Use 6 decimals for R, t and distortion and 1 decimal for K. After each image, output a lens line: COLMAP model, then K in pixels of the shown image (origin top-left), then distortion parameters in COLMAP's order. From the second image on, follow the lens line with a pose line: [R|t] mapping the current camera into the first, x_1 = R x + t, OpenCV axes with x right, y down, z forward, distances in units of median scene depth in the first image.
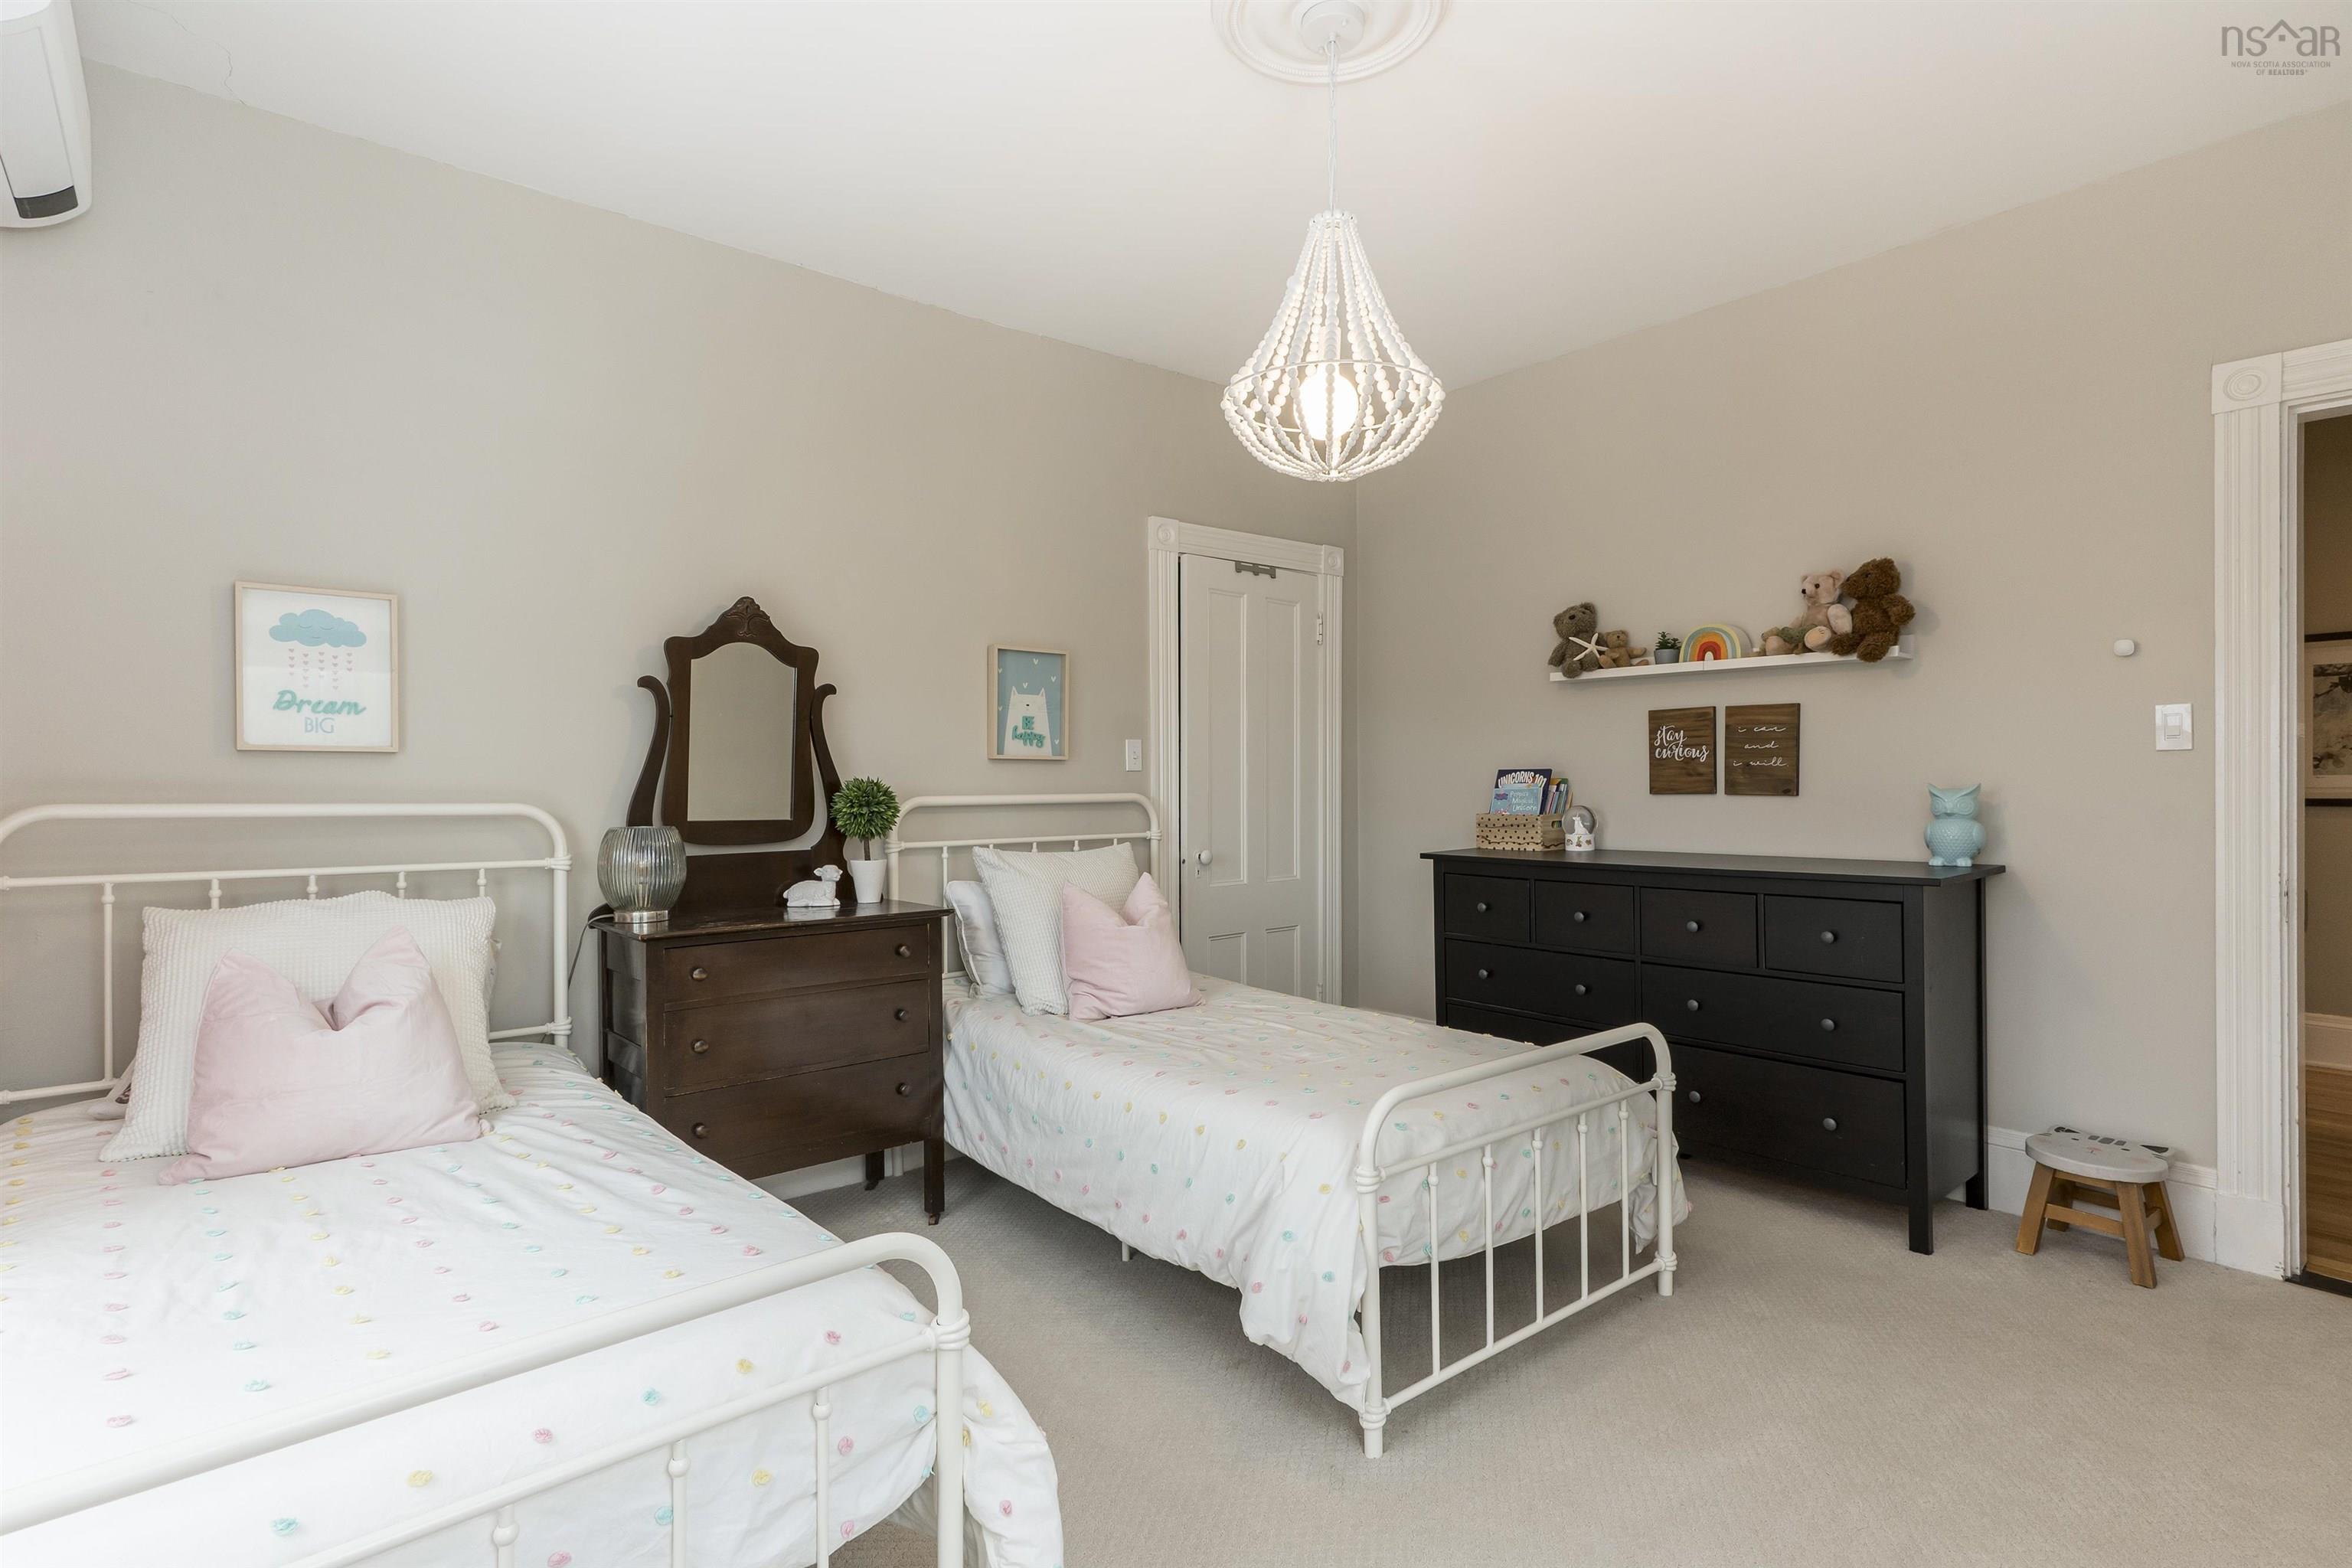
lens RADIAL K [[1165.1, 0, 1184.3], [0, 1165.1, 778.7], [0, 0, 1]] dist [-0.001305, 0.002583]
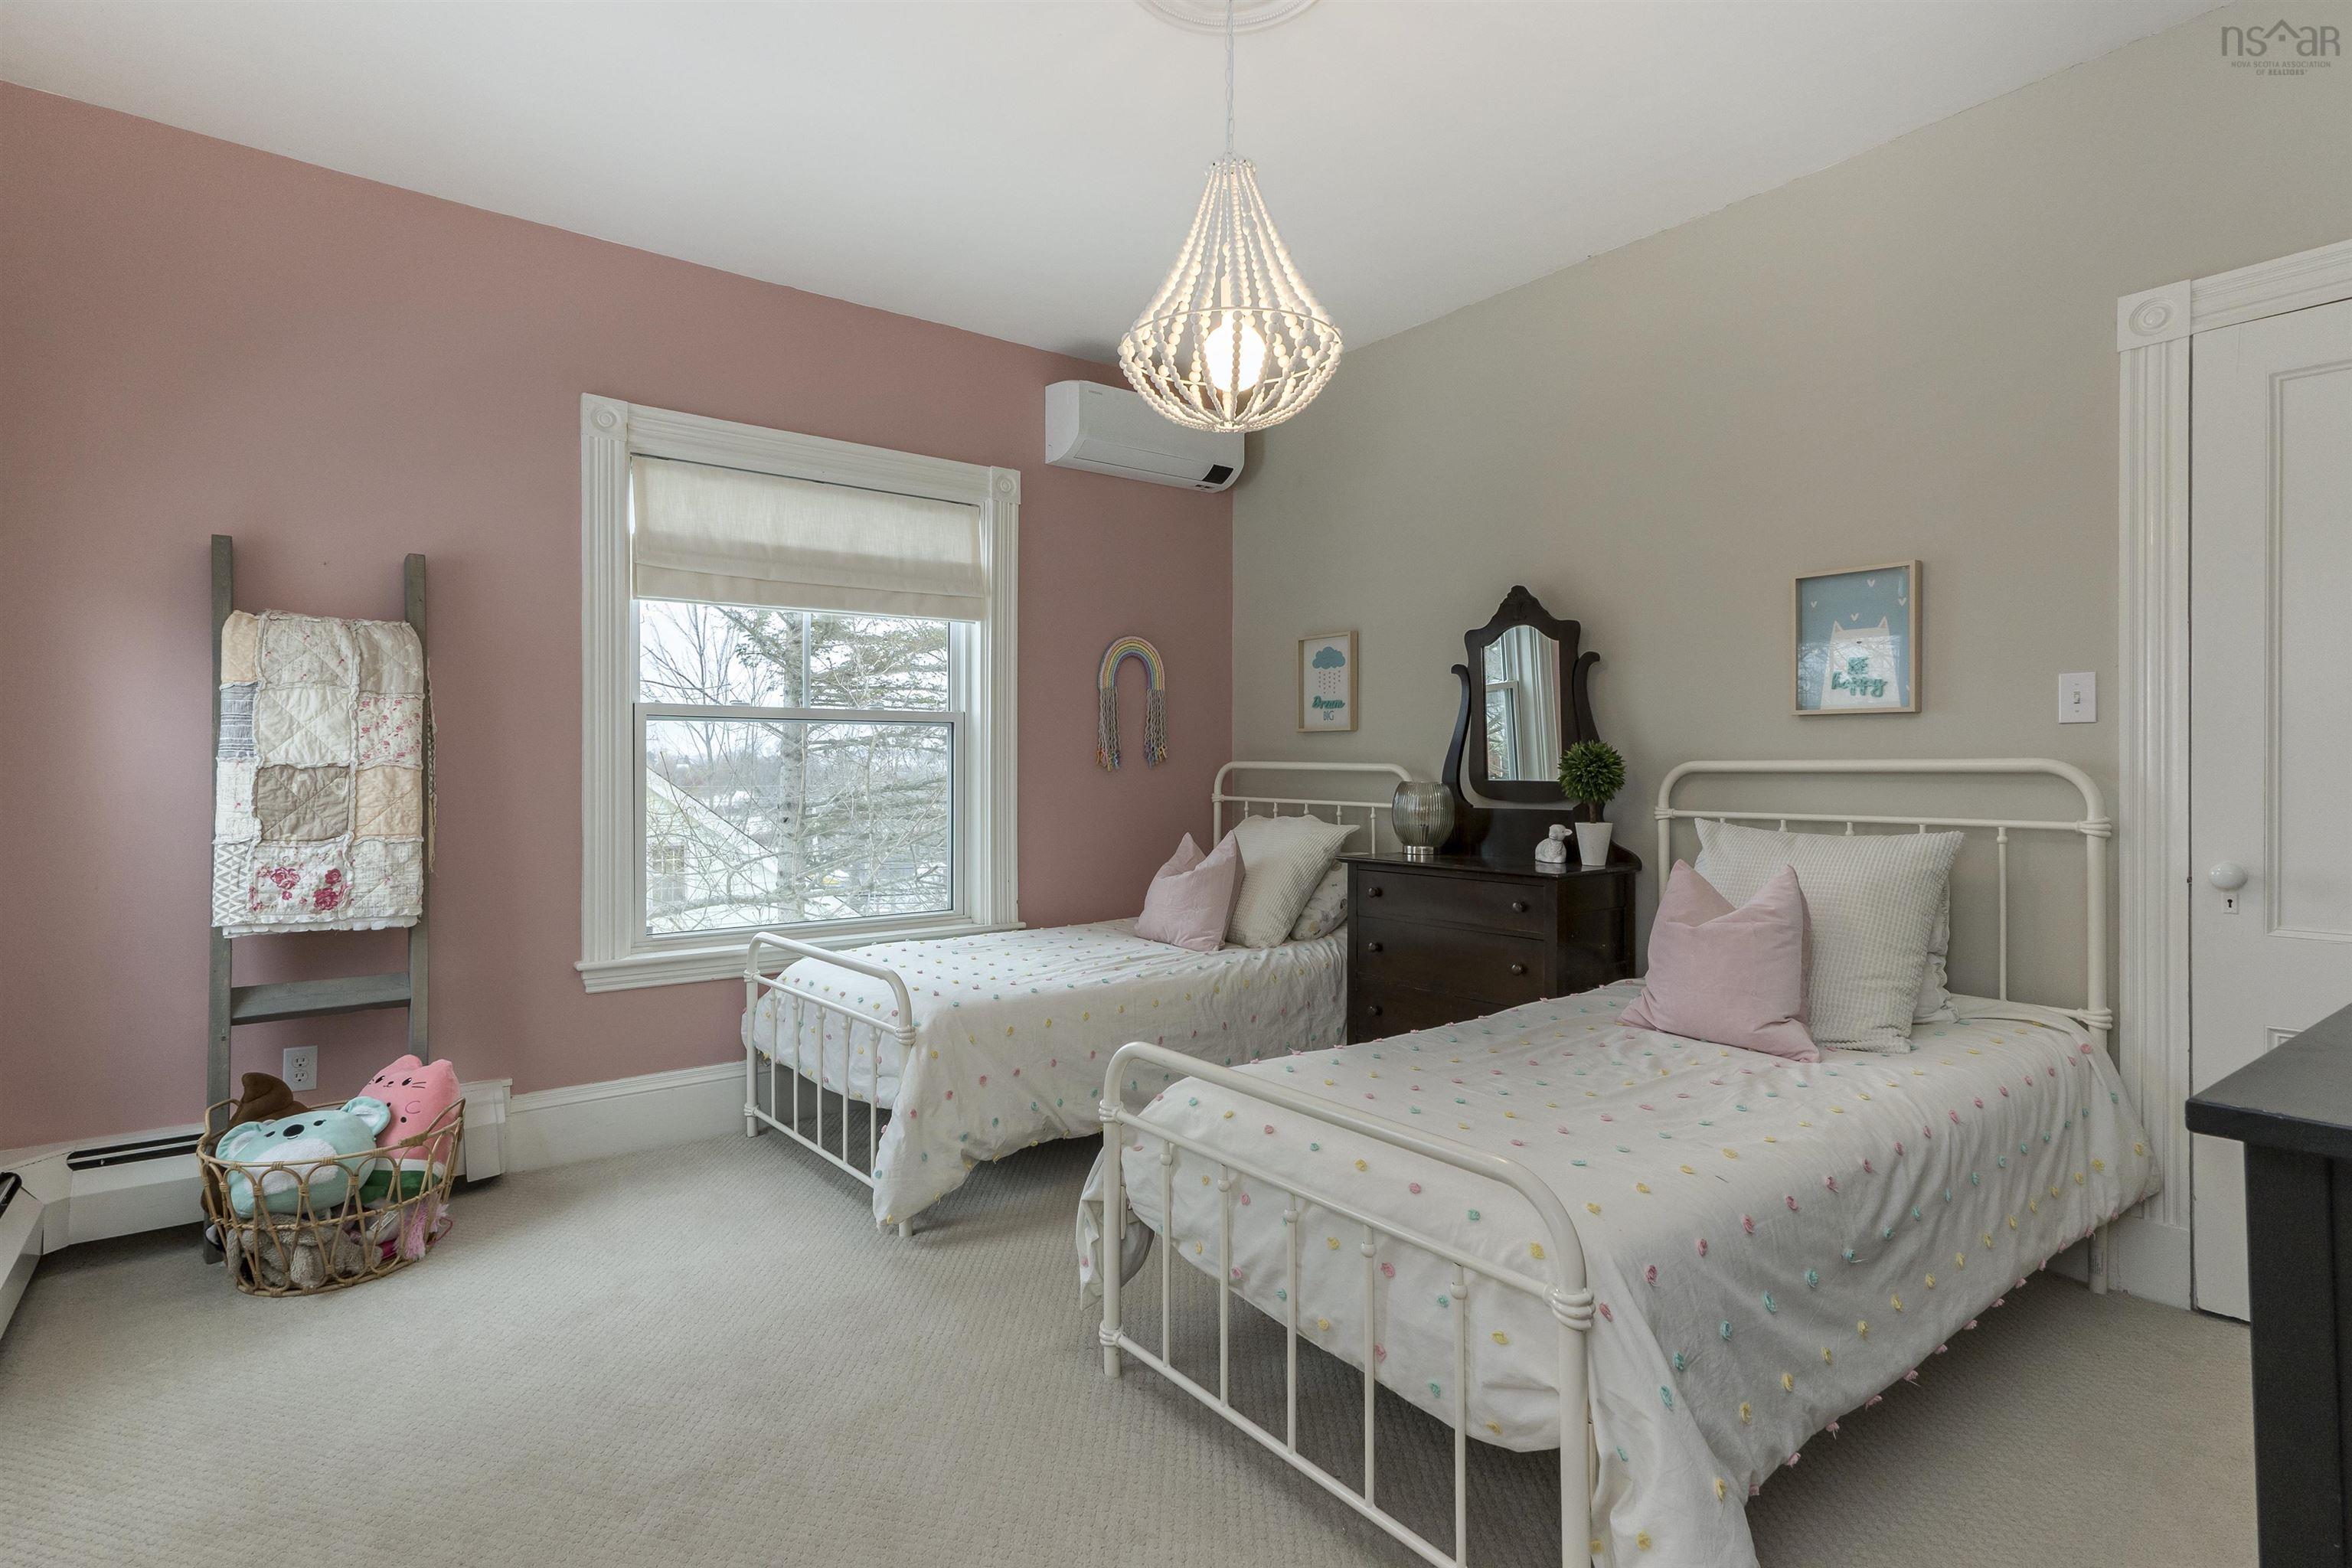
lens RADIAL K [[1165.1, 0, 1184.3], [0, 1165.1, 778.7], [0, 0, 1]] dist [-0.001305, 0.002583]
pose [[-0.034977, 0.022018, -0.999146, 0.760357], [0.010333, 0.999712, 0.021668, 0.005394], [0.999335, -0.009566, -0.035194, 0.687462]]
